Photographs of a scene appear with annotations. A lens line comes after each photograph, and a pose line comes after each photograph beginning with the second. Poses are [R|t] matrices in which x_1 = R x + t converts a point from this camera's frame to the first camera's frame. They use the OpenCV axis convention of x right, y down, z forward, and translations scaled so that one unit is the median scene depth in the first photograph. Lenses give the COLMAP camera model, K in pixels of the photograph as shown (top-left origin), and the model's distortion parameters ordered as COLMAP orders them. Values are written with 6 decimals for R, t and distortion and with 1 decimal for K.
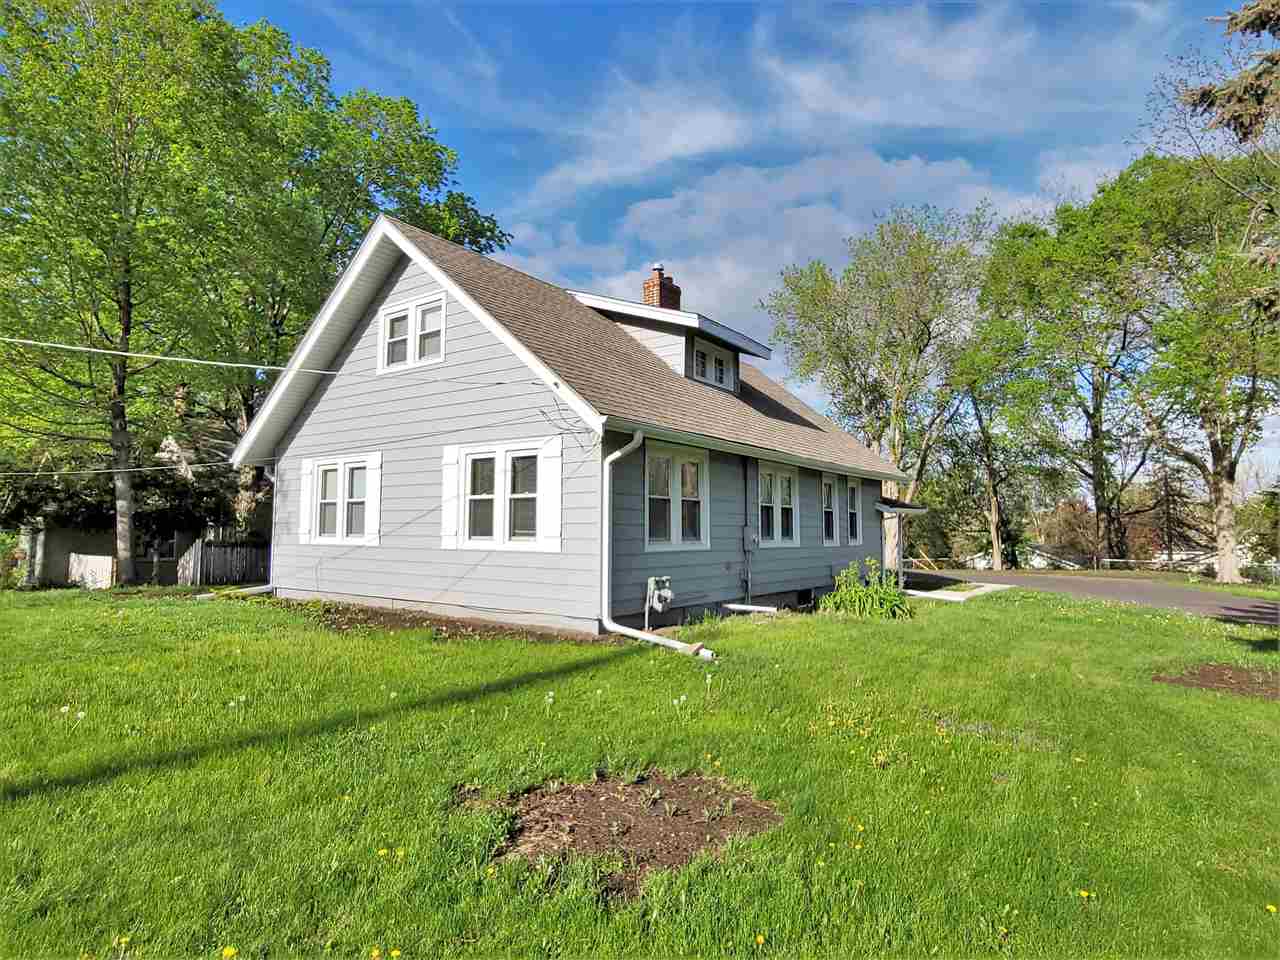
lens RADIAL K [[526.1, 0, 640.0], [0, 526.1, 480.0], [0, 0, 1]] dist [0.000031, -0.000009]
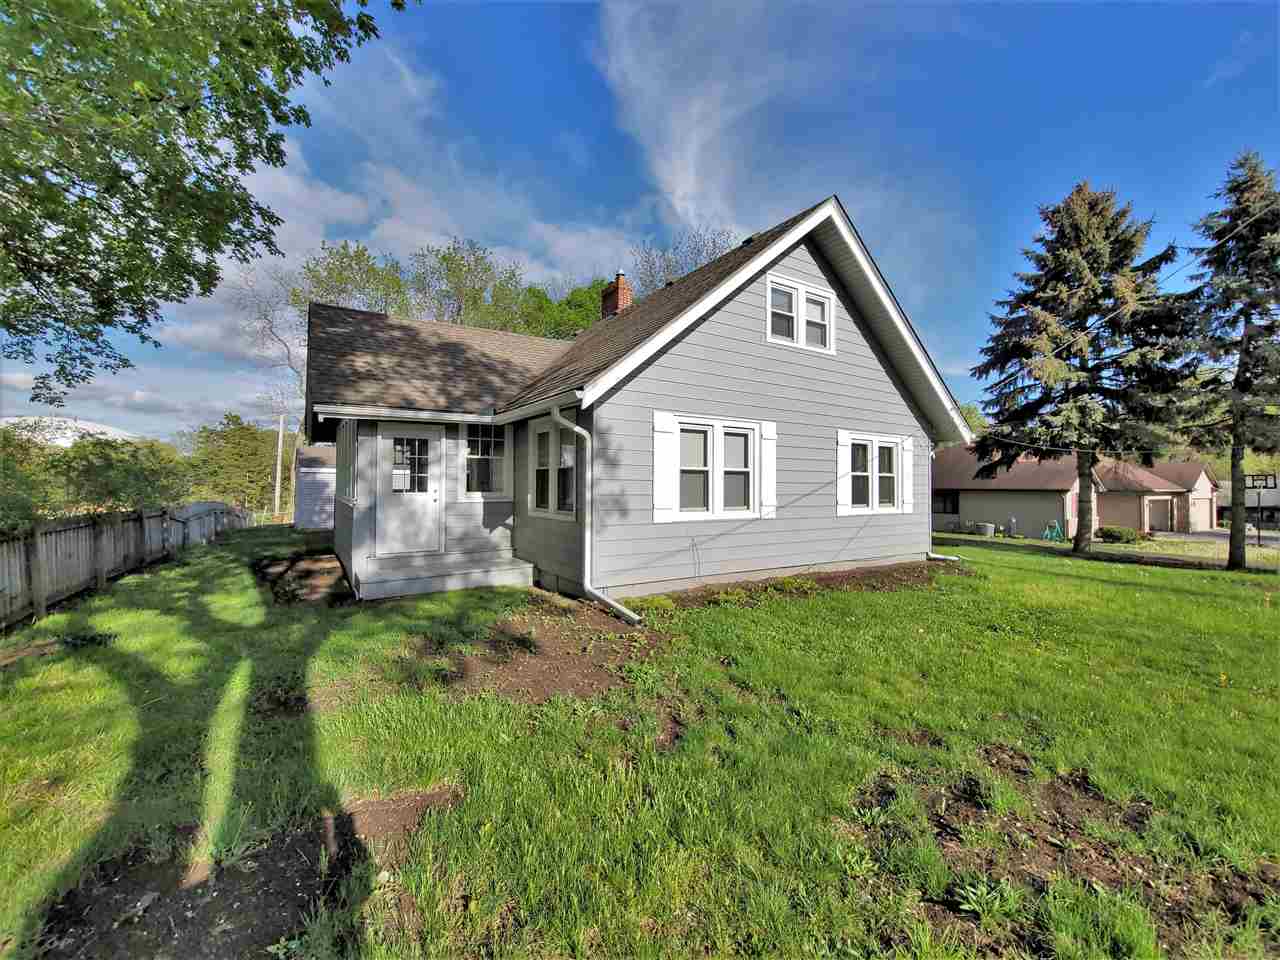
lens RADIAL K [[507.3, 0, 640.9], [0, 507.3, 473.9], [0, 0, 1]] dist [-0.022931, 0.000035]
pose [[0.518274, 0.034306, 0.854526, -1.472934], [-0.067390, 0.997726, 0.000818, 0.060529], [-0.852555, -0.058011, 0.519408, 0.737399]]
